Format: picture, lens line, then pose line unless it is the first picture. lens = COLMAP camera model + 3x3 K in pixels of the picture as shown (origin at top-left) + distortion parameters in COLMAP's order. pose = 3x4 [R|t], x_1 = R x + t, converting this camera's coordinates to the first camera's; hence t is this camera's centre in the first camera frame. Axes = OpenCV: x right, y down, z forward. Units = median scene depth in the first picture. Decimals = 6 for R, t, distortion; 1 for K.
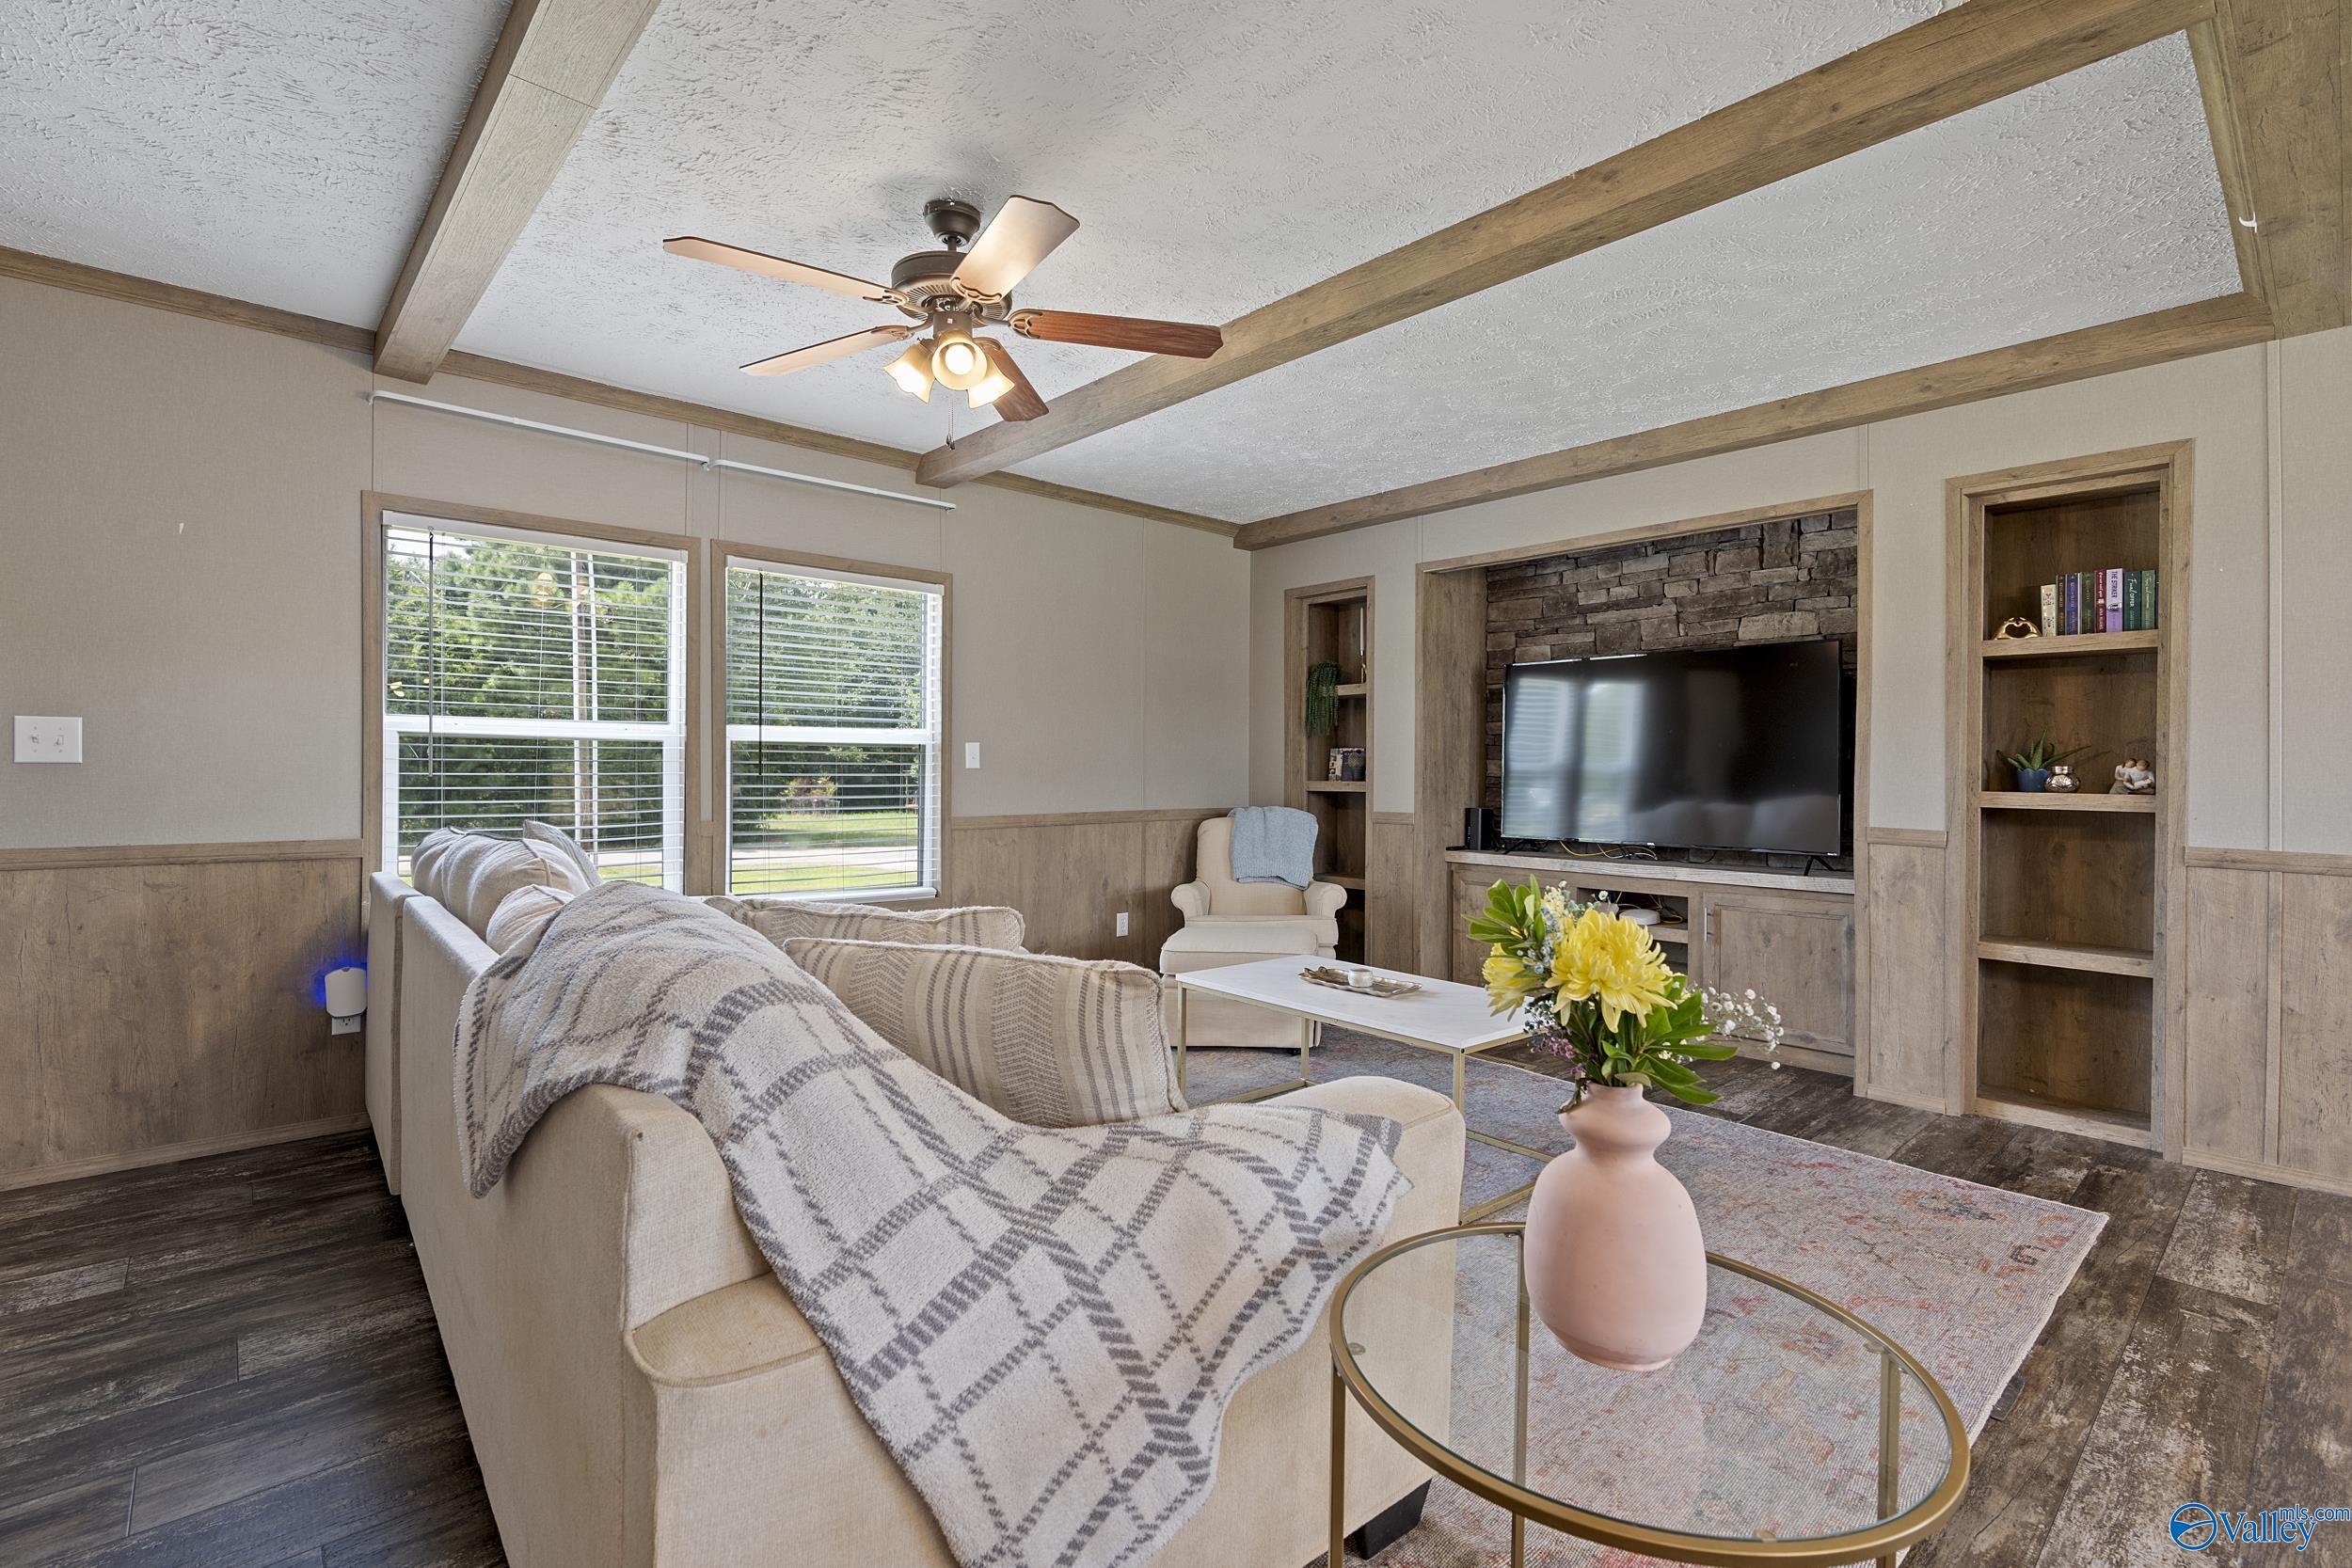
lens RADIAL K [[1073.9, 0, 1178.8], [0, 1073.9, 775.7], [0, 0, 1]] dist [-0.006753, 0.003073]
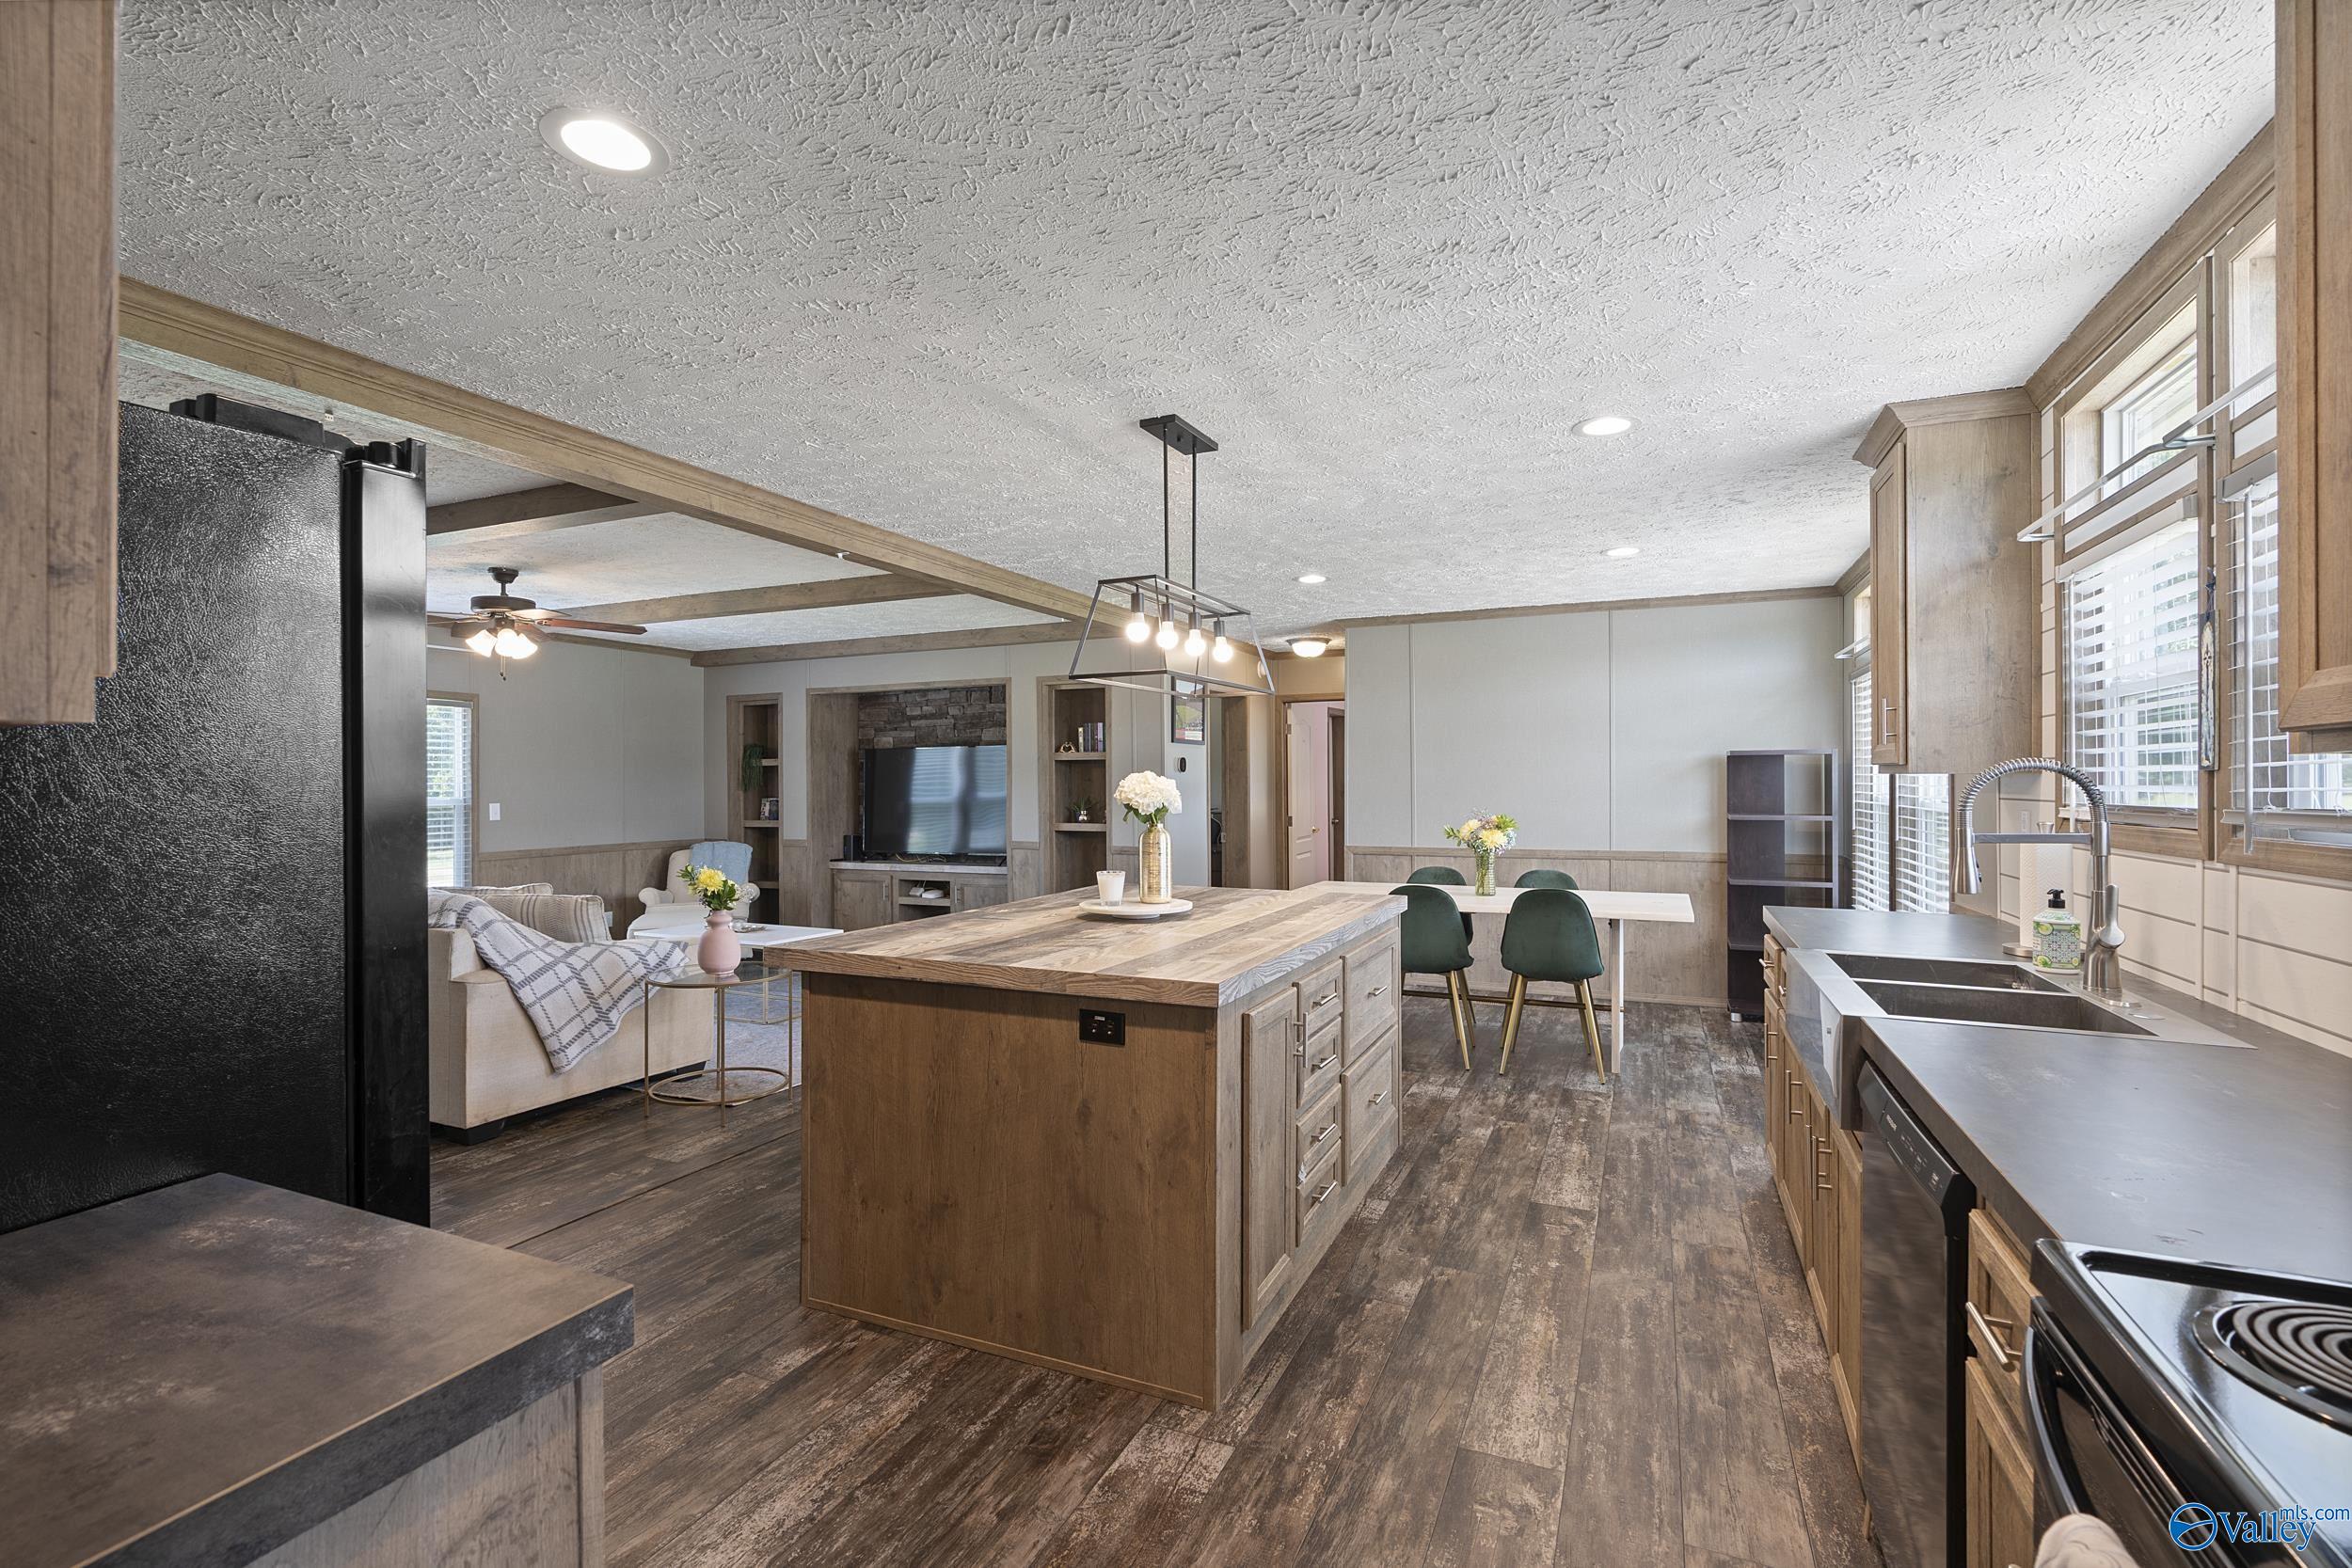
lens RADIAL K [[1073.9, 0, 1182.8], [0, 1073.9, 783.2], [0, 0, 1]] dist [-0.006753, 0.003073]
pose [[0.911785, -0.011103, 0.410518, 0.083466], [0.015147, 0.999864, -0.006599, -0.038362], [-0.410389, 0.012235, 0.911829, -0.875916]]
